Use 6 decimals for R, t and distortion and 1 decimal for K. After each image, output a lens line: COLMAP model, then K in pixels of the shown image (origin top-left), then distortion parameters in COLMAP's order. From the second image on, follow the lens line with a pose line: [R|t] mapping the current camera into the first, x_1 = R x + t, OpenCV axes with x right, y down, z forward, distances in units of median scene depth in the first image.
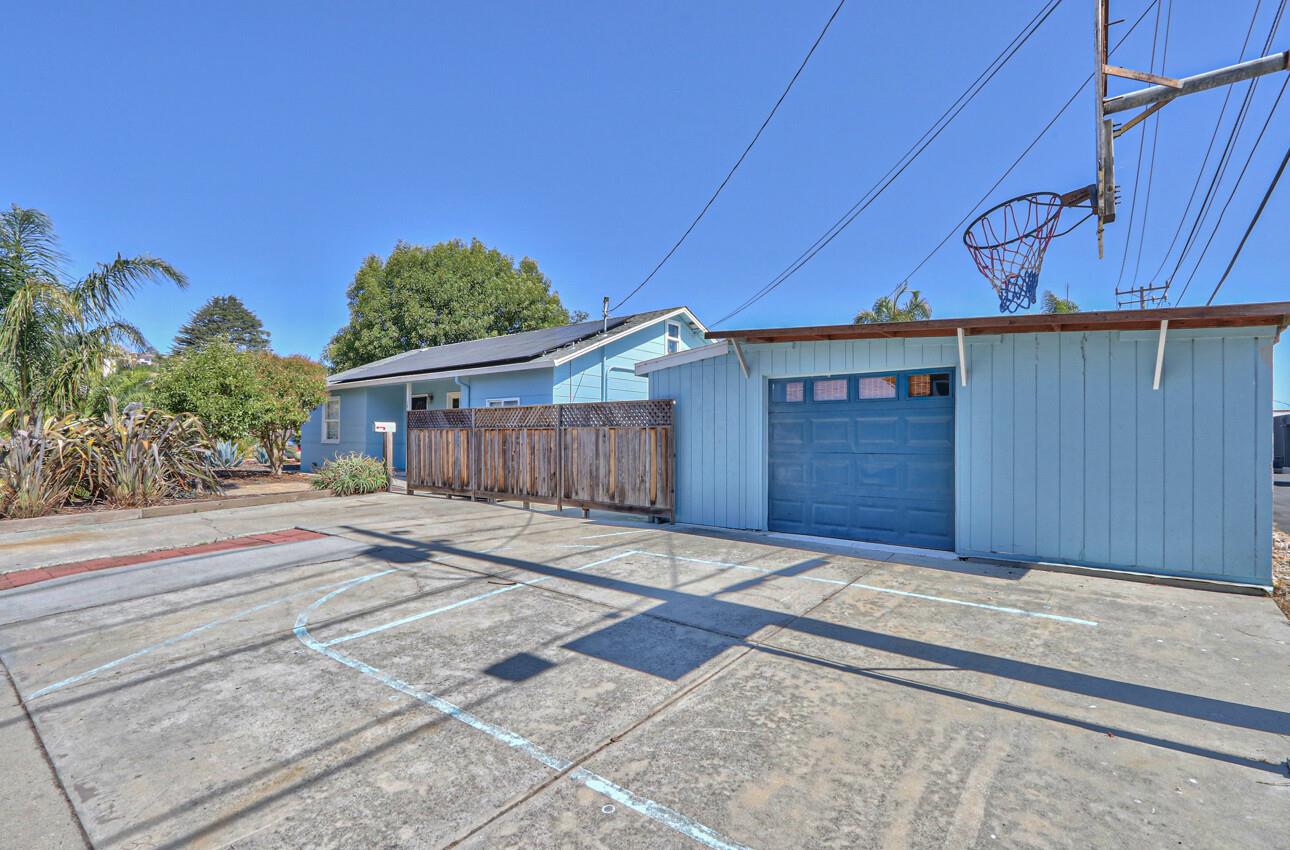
lens RADIAL K [[612.3, 0, 671.4], [0, 612.3, 426.4], [0, 0, 1]] dist [-0.010955, -0.000823]
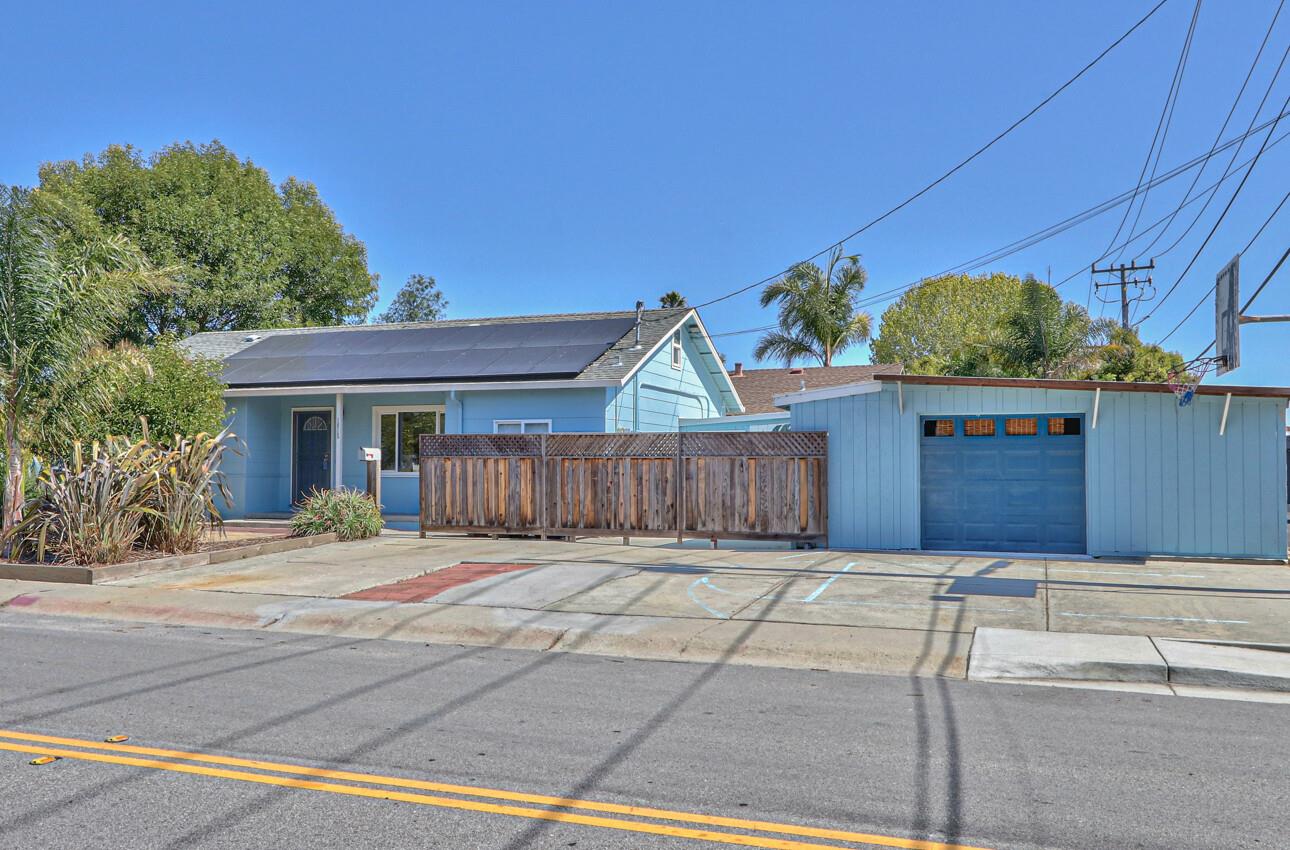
lens RADIAL K [[1140.7, 0, 645.0], [0, 1140.7, 425.0], [0, 0, 1]] dist [-0.004984, 0.009445]
pose [[0.953370, 0.007973, 0.301697, -0.792042], [-0.003324, 0.999868, -0.015922, -0.020073], [-0.301784, 0.014177, 0.953271, -0.705529]]
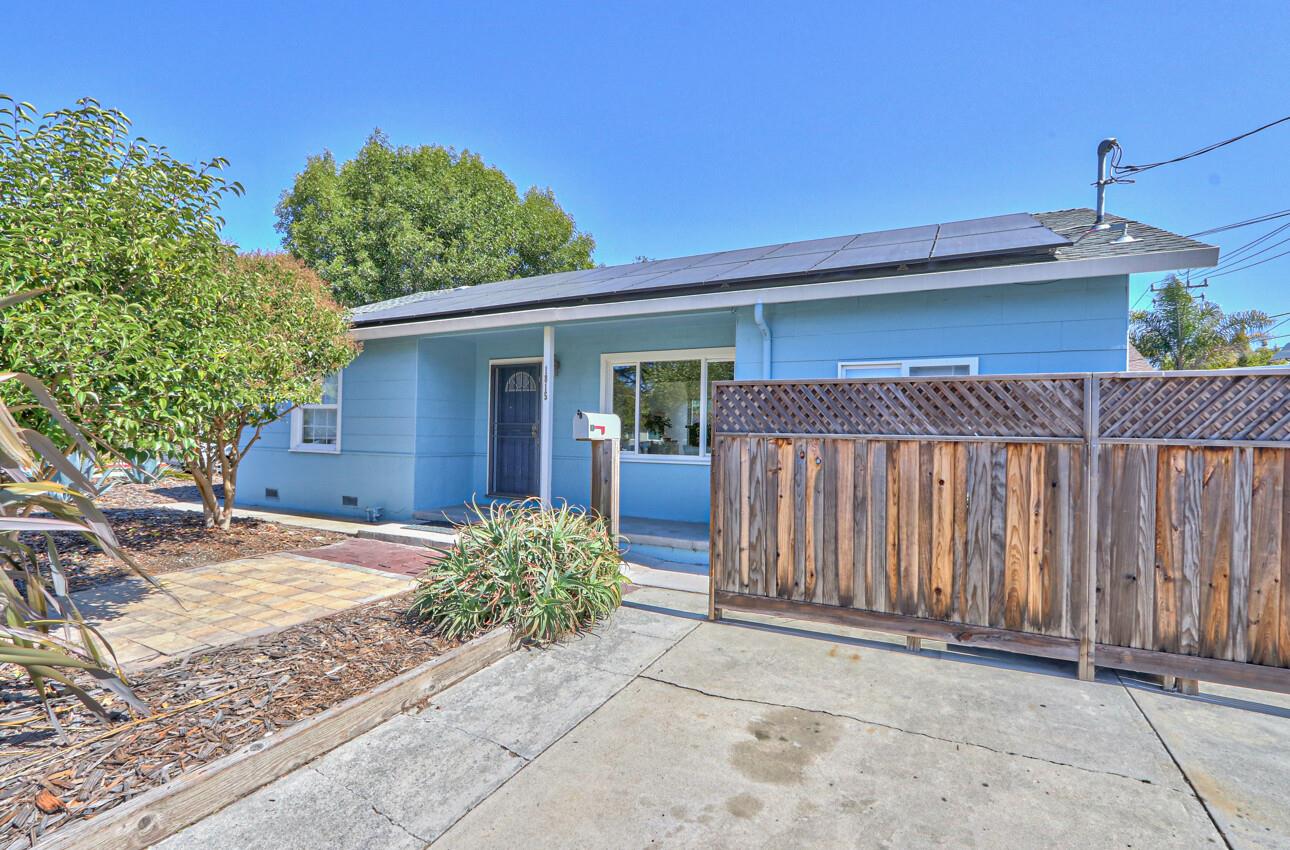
lens RADIAL K [[587.5, 0, 669.4], [0, 587.5, 426.4], [0, 0, 1]] dist [-0.020857, 0.000025]
pose [[0.980450, 0.014093, 0.196264, -0.684292], [-0.016354, 0.999817, 0.009904, -0.004185], [-0.196088, -0.012920, 0.980501, 0.882809]]
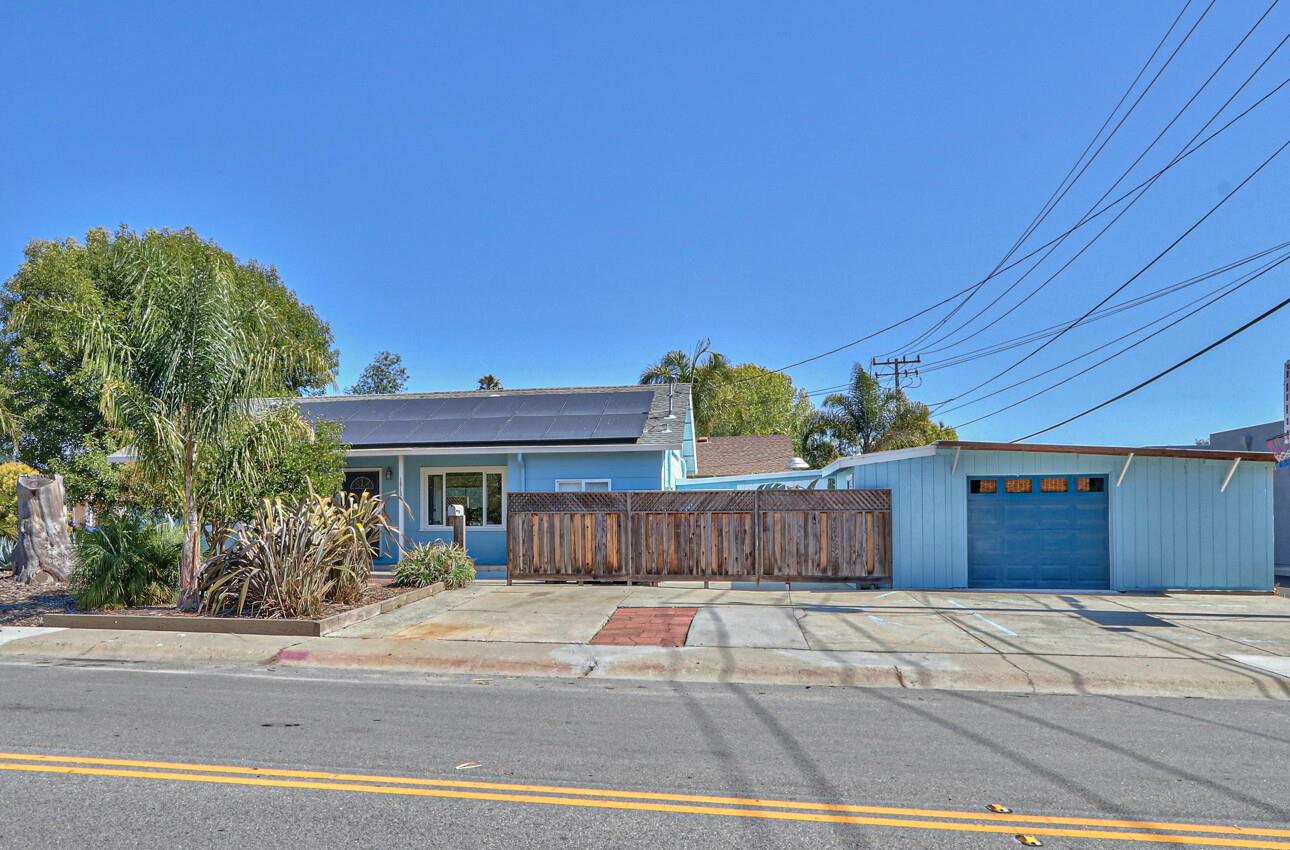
lens RADIAL K [[932.8, 0, 575.9], [0, 932.8, 517.4], [0, 0, 1]] dist [-0.007256, -0.000257]
pose [[0.890393, -0.006964, 0.455139, -1.269816], [-0.000664, 0.999862, 0.016598, -0.015677], [-0.455191, -0.015081, 0.890266, -0.359210]]
